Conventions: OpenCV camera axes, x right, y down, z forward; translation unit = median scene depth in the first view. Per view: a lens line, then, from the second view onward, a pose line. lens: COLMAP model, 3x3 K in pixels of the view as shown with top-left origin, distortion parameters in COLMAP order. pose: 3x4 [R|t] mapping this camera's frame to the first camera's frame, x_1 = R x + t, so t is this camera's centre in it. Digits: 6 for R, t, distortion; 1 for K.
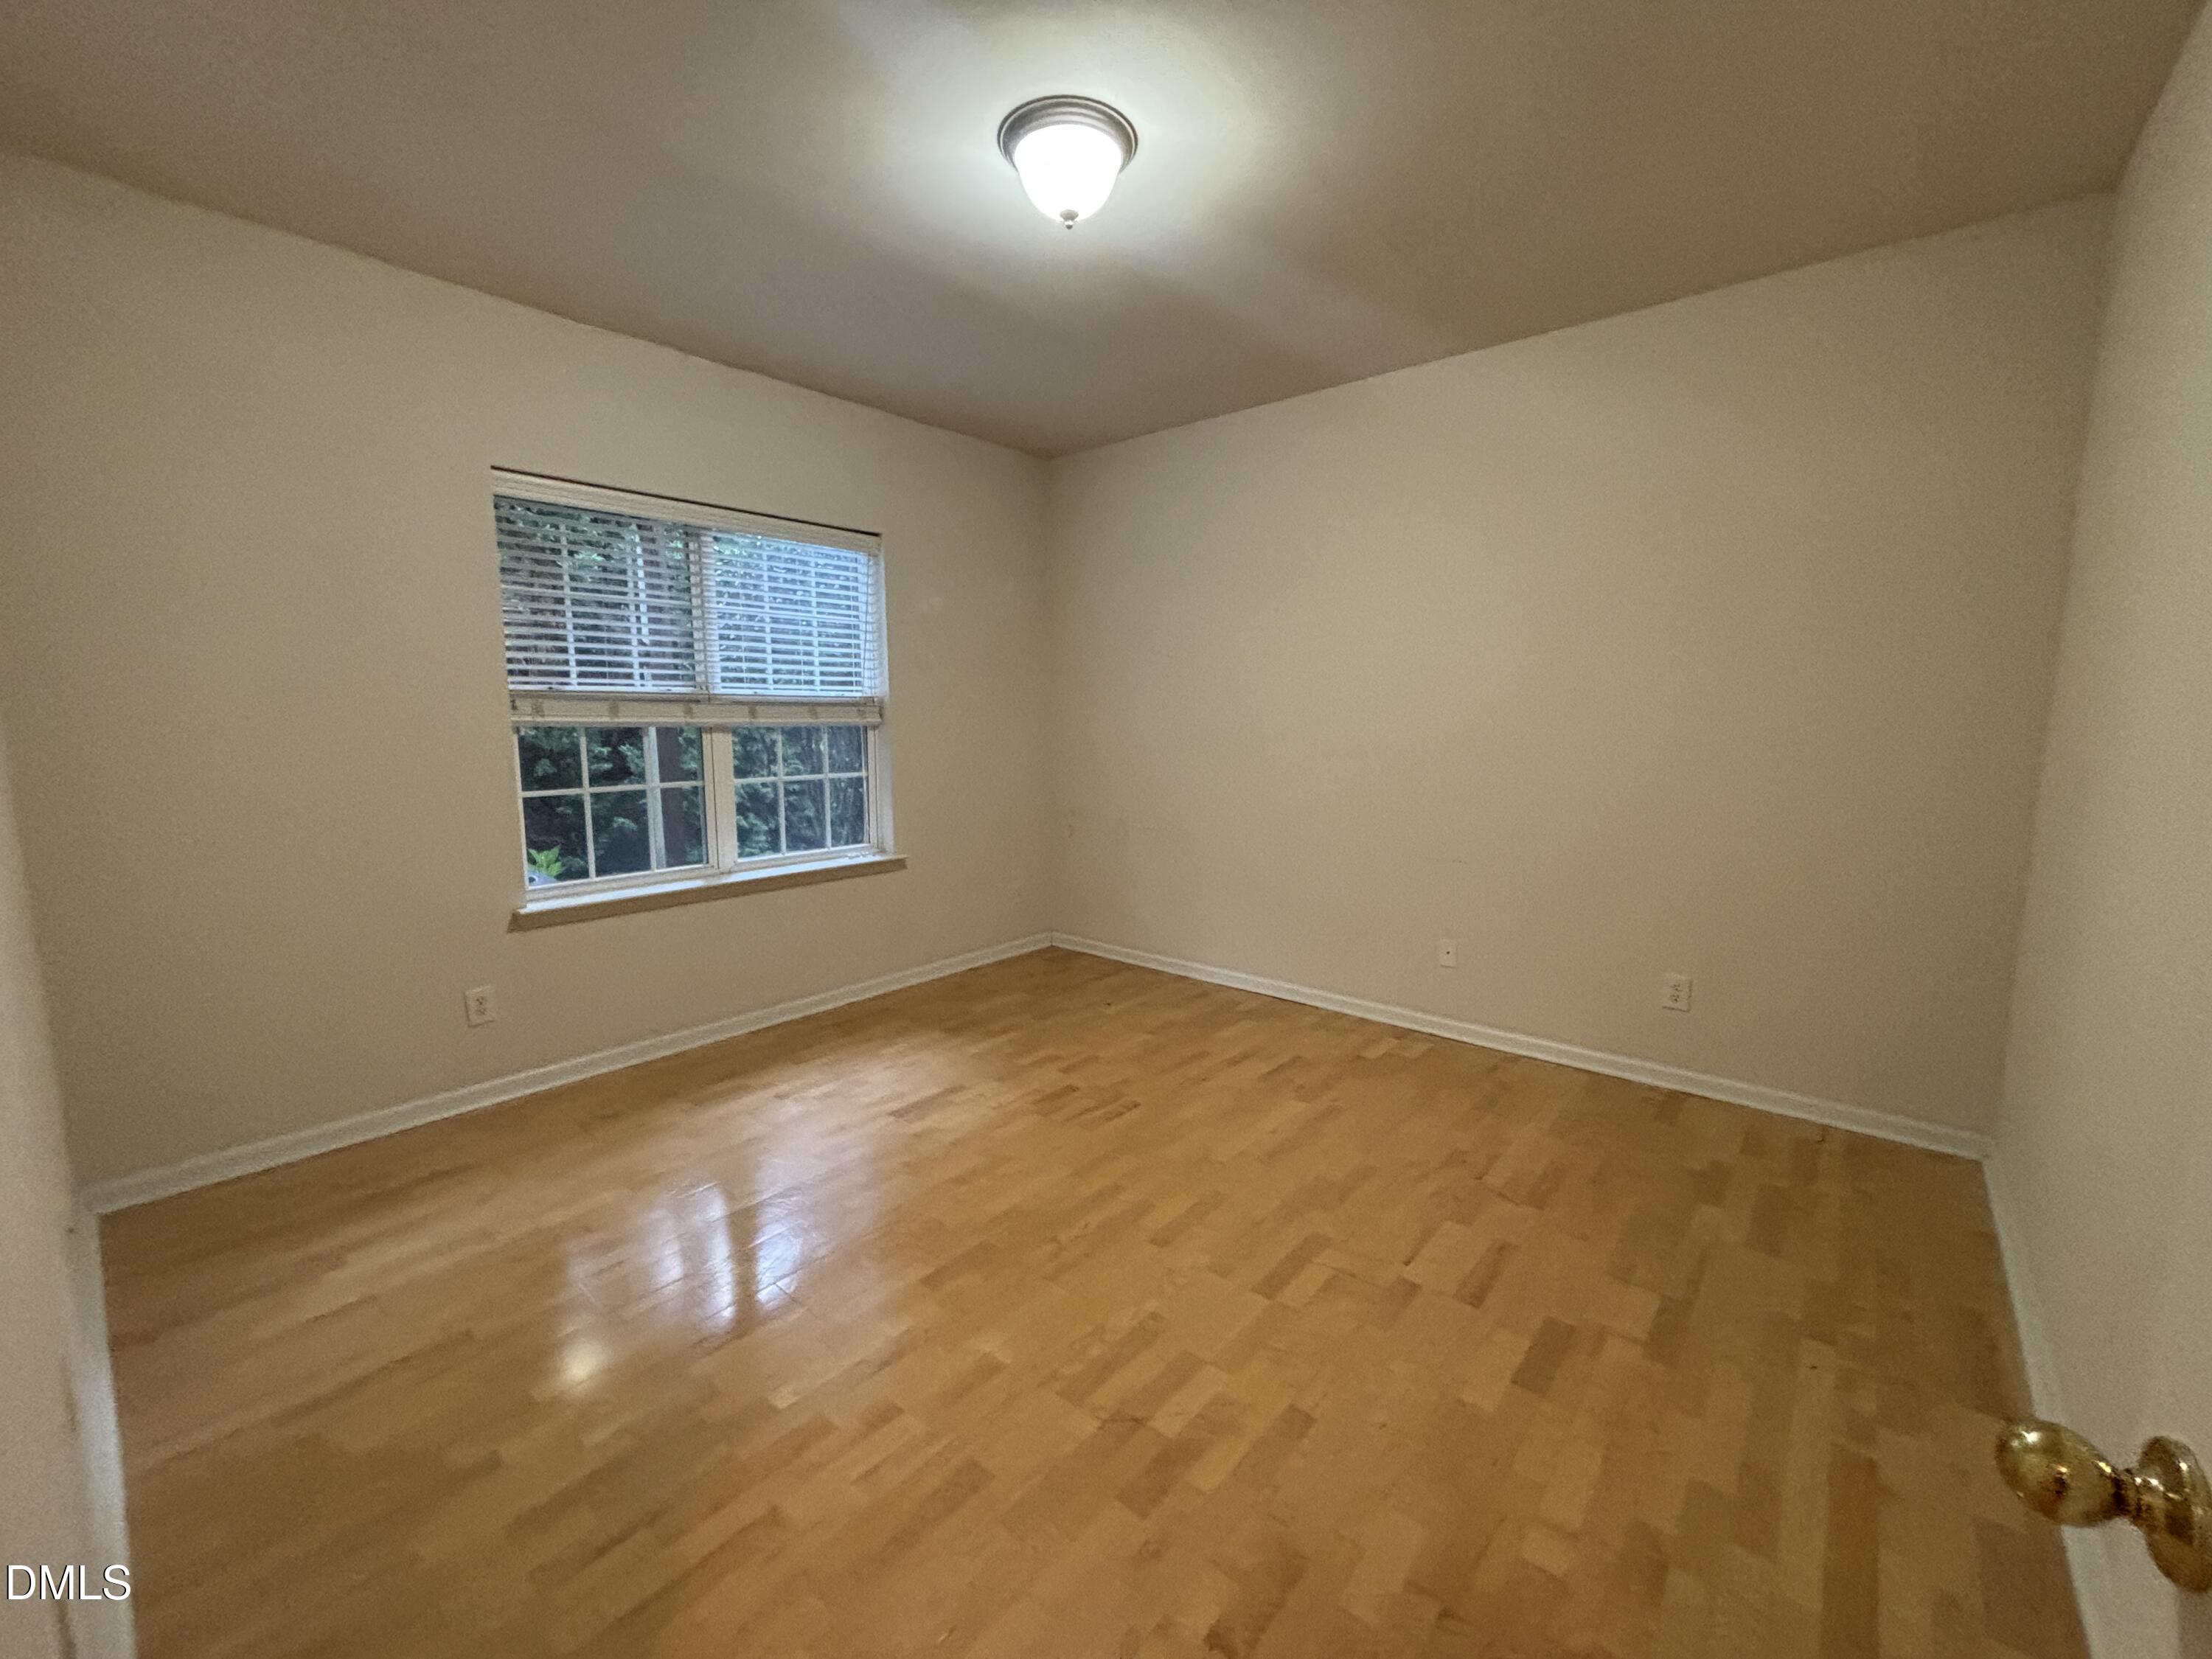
lens RADIAL K [[889.8, 0, 1114.7], [0, 889.8, 817.9], [0, 0, 1]] dist [-0.001682, 0.000535]
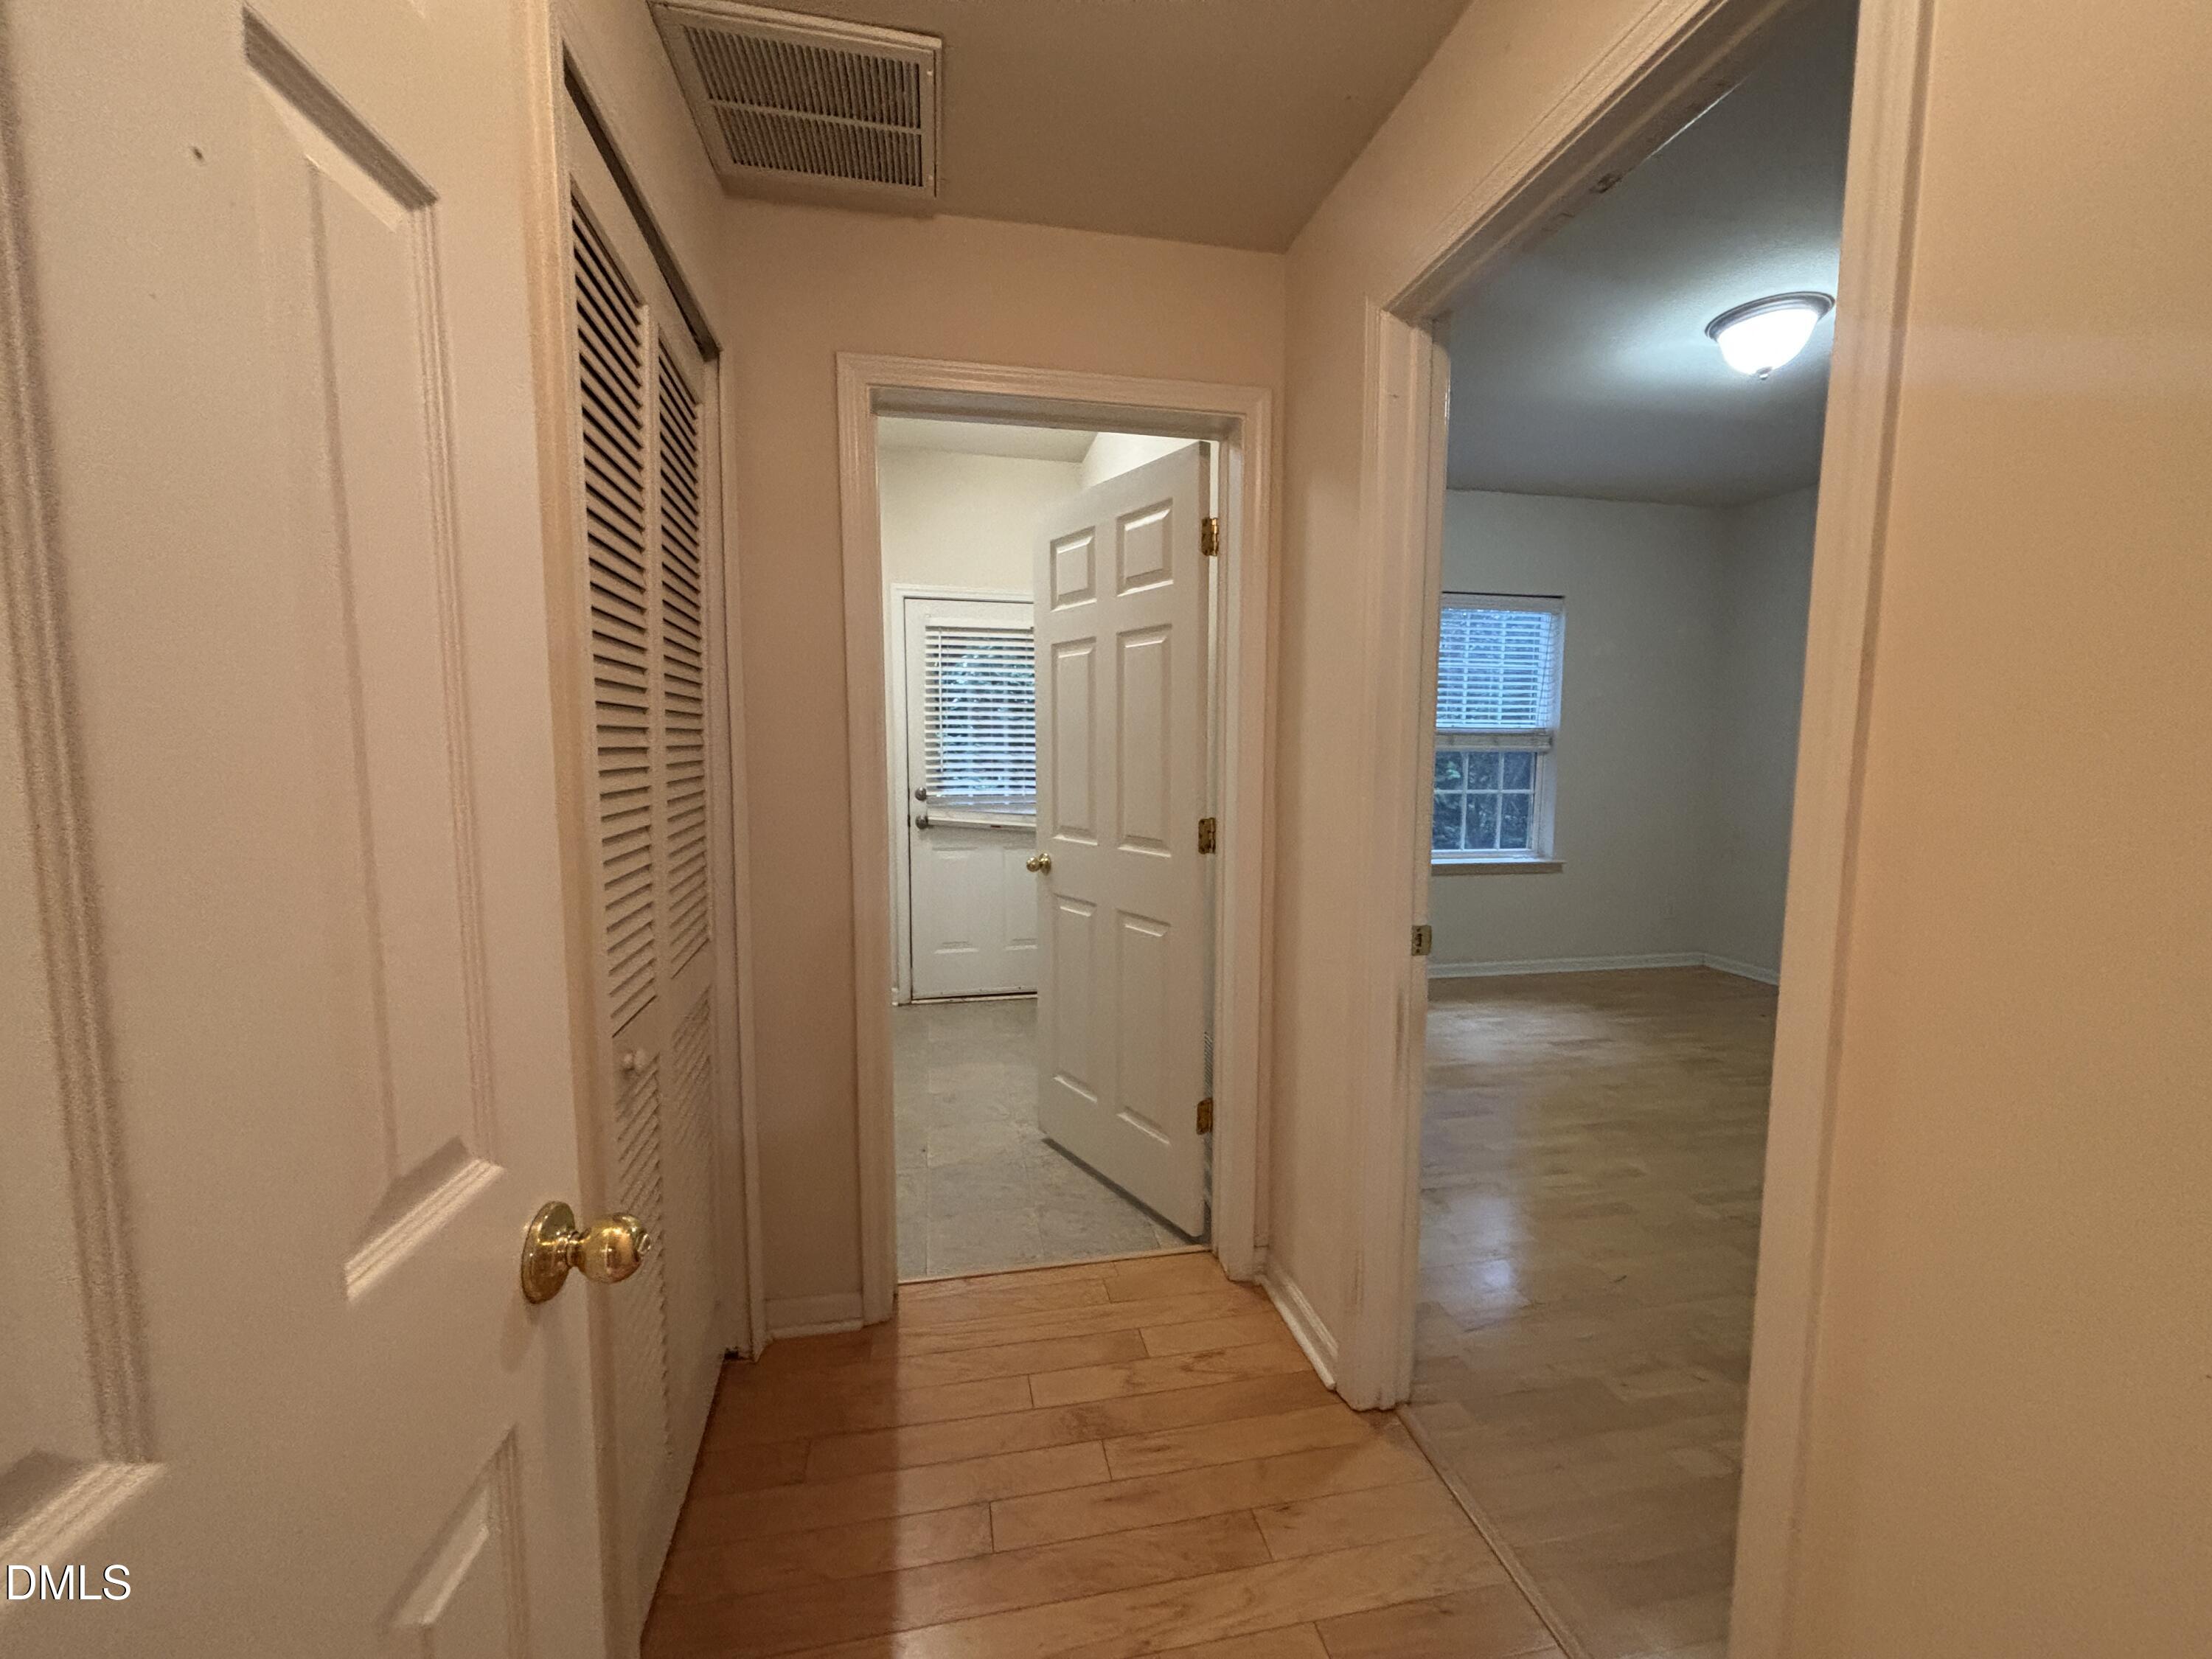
lens RADIAL K [[889.8, 0, 1108.2], [0, 889.8, 829.0], [0, 0, 1]] dist [-0.001682, 0.000535]
pose [[0.782985, 0.061934, -0.618950, 0.026618], [-0.072862, 0.997313, 0.007622, 0.040951], [0.617759, 0.039130, 0.785393, -0.365132]]
